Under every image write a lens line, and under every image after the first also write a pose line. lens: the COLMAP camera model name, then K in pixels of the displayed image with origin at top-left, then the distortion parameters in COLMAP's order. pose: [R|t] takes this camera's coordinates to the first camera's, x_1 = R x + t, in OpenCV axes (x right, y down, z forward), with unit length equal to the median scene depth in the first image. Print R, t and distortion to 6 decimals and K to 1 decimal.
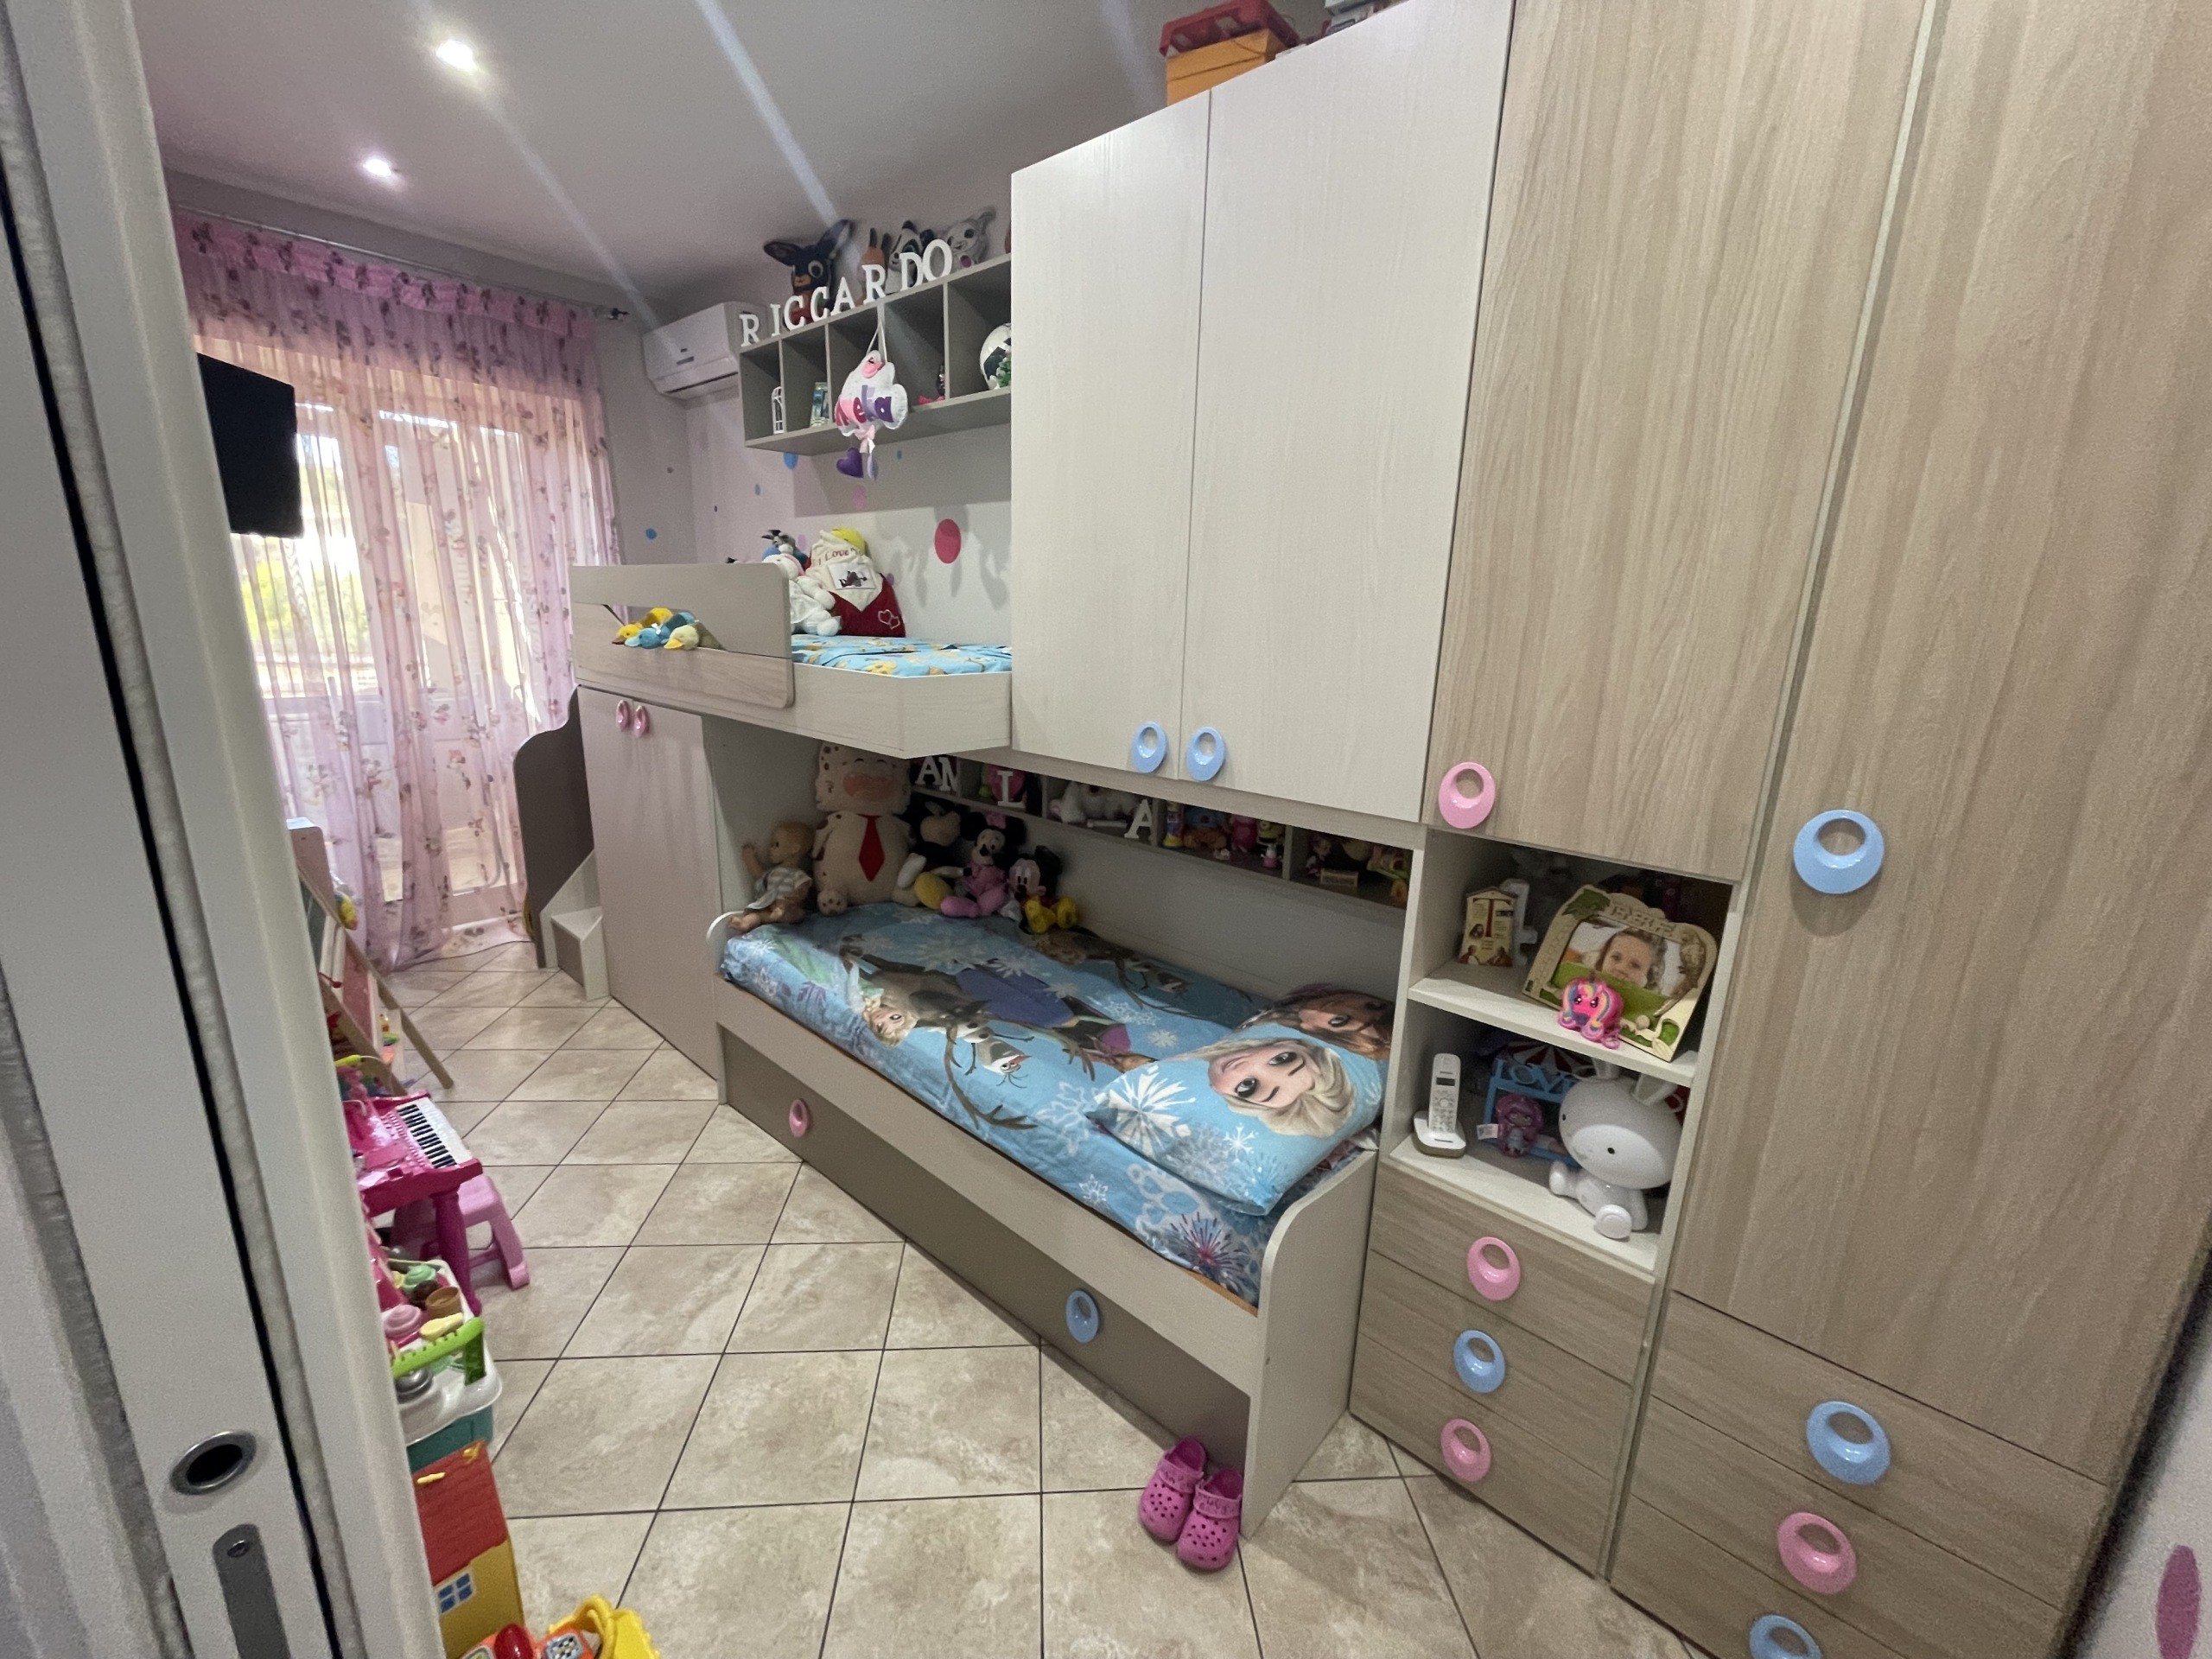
lens RADIAL K [[884.3, 0, 1090.3], [0, 884.3, 830.8], [0, 0, 1]] dist [-0.004531, 0.000920]
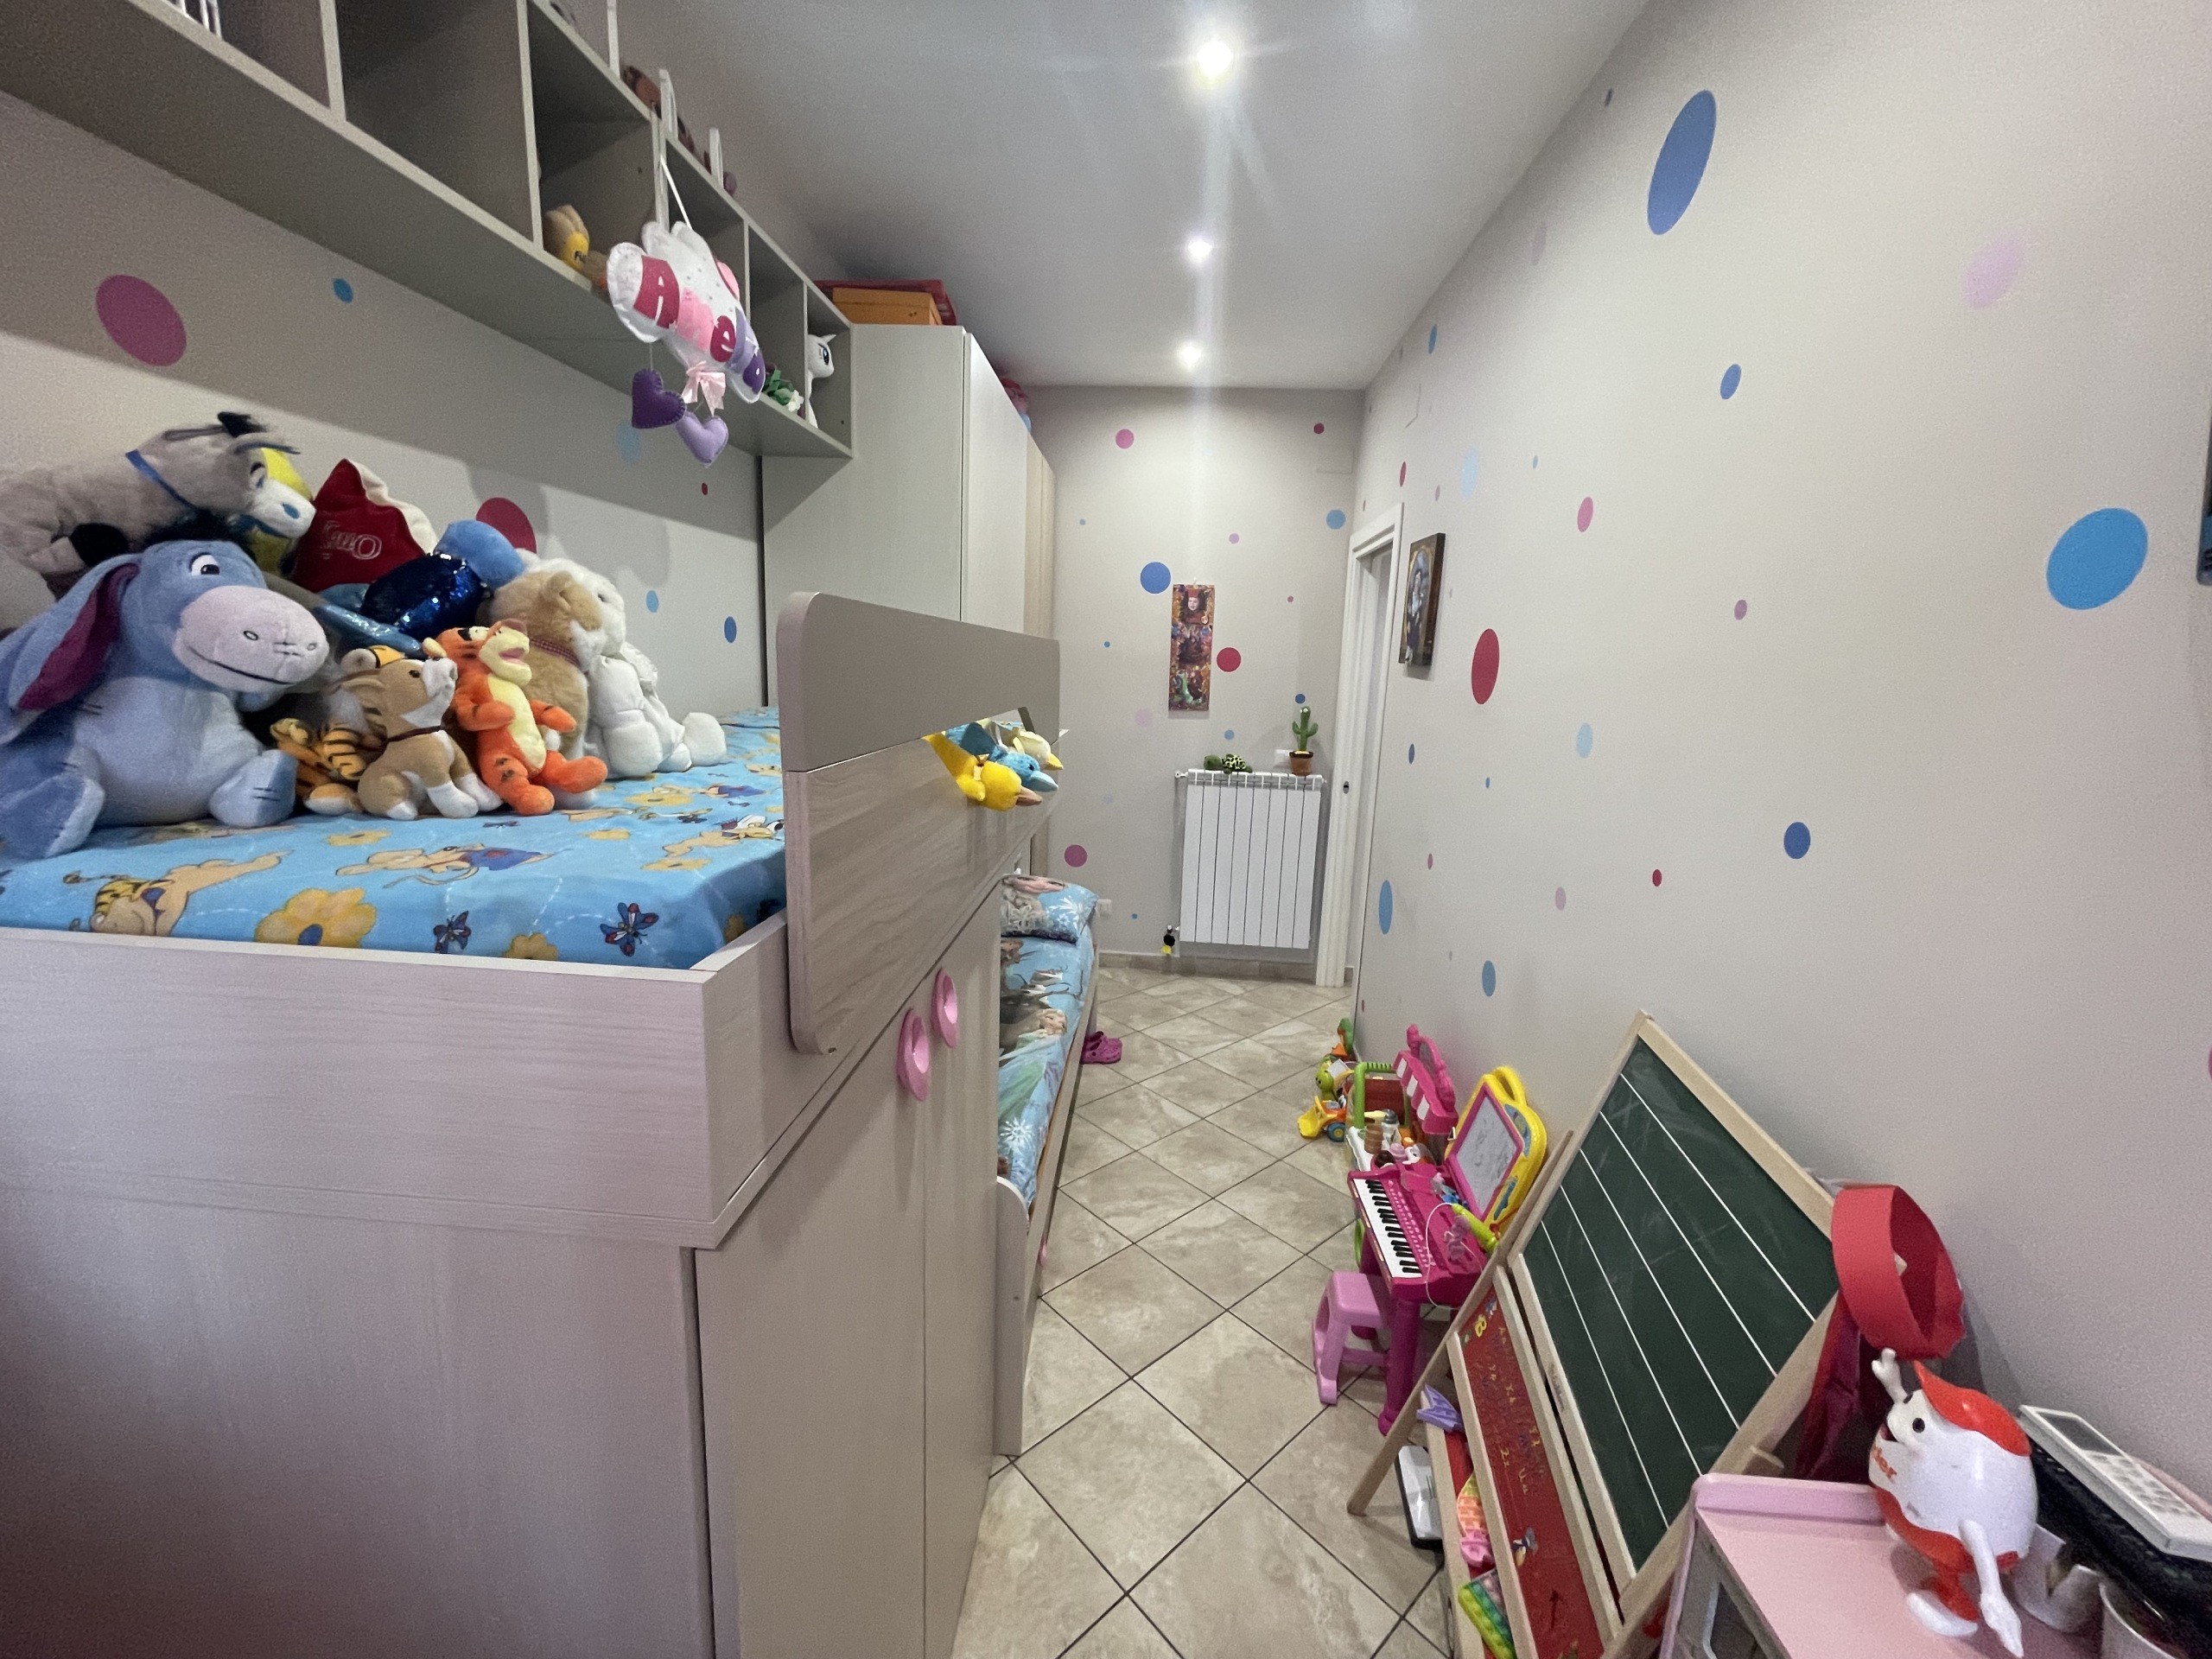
lens RADIAL K [[884.3, 0, 1106.4], [0, 884.3, 821.8], [0, 0, 1]] dist [-0.004531, 0.000920]
pose [[-0.626144, -0.192003, 0.755697, -1.655394], [0.131074, 0.929494, 0.344763, -0.641642], [-0.768611, 0.314923, -0.556831, 2.257672]]
